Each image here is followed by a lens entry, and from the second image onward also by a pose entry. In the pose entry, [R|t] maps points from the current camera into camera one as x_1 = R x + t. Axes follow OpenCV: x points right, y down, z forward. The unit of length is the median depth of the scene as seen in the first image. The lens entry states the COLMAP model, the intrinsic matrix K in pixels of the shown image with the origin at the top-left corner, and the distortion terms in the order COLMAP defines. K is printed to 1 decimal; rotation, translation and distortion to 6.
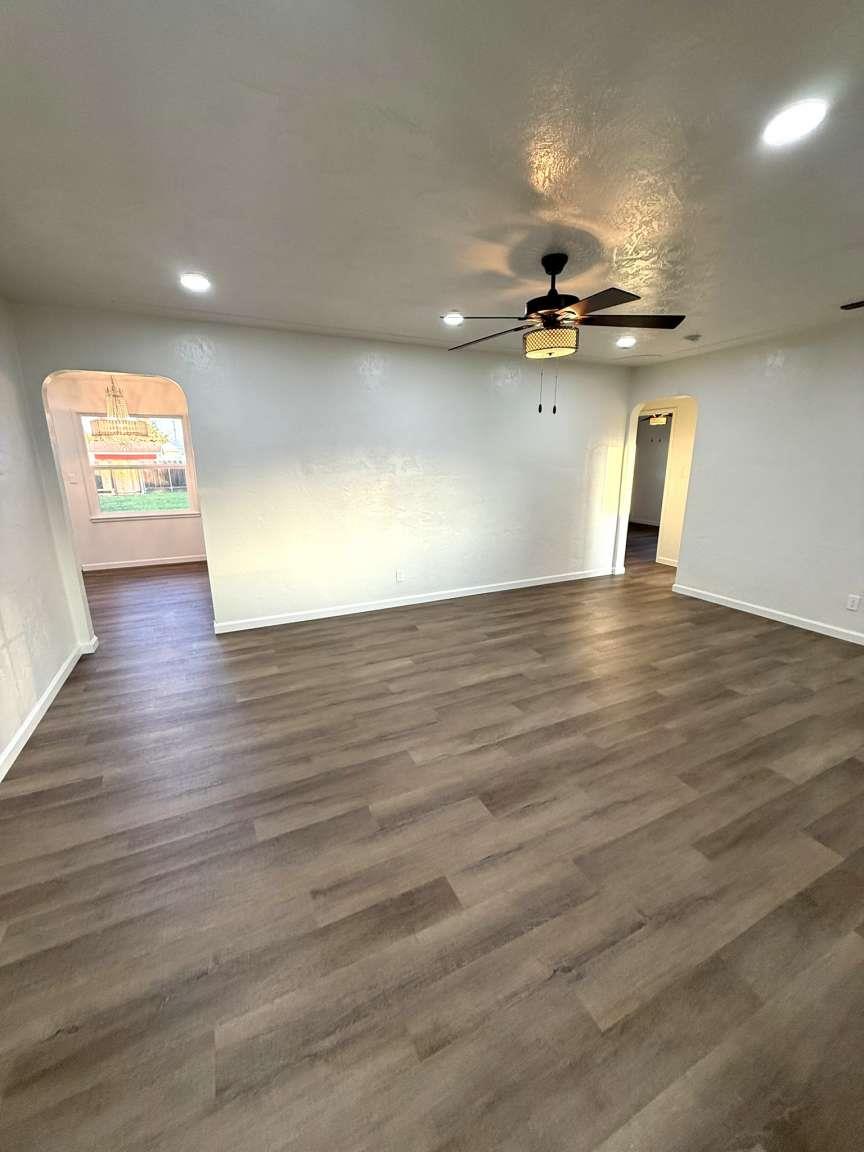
lens RADIAL K [[459.8, 0, 432.0], [0, 459.8, 576.0], [0, 0, 1]] dist [-0.000928, -0.000007]
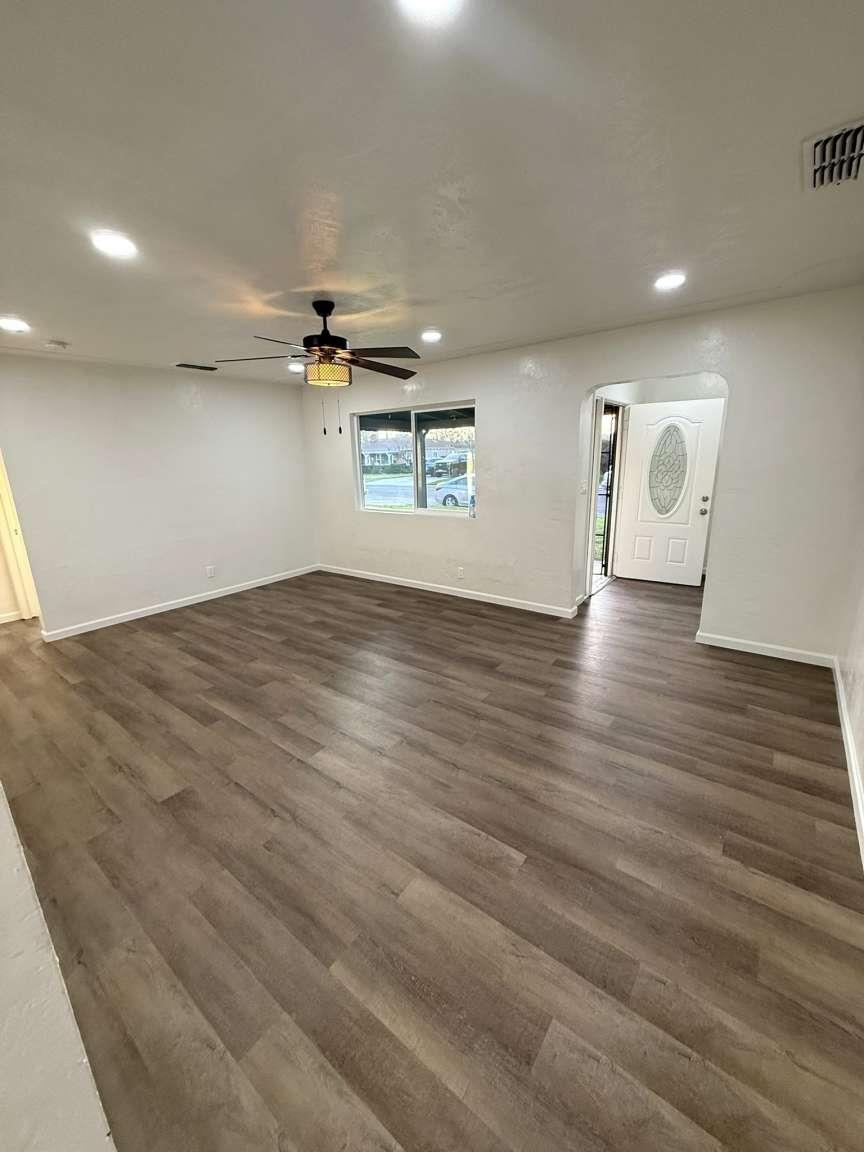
lens RADIAL K [[459.8, 0, 432.0], [0, 459.8, 576.0], [0, 0, 1]] dist [-0.000928, -0.000007]
pose [[-0.454332, -0.209617, 0.865820, -0.876156], [0.256461, 0.899997, 0.352467, -0.349207], [-0.853118, 0.382186, -0.355139, 1.244434]]
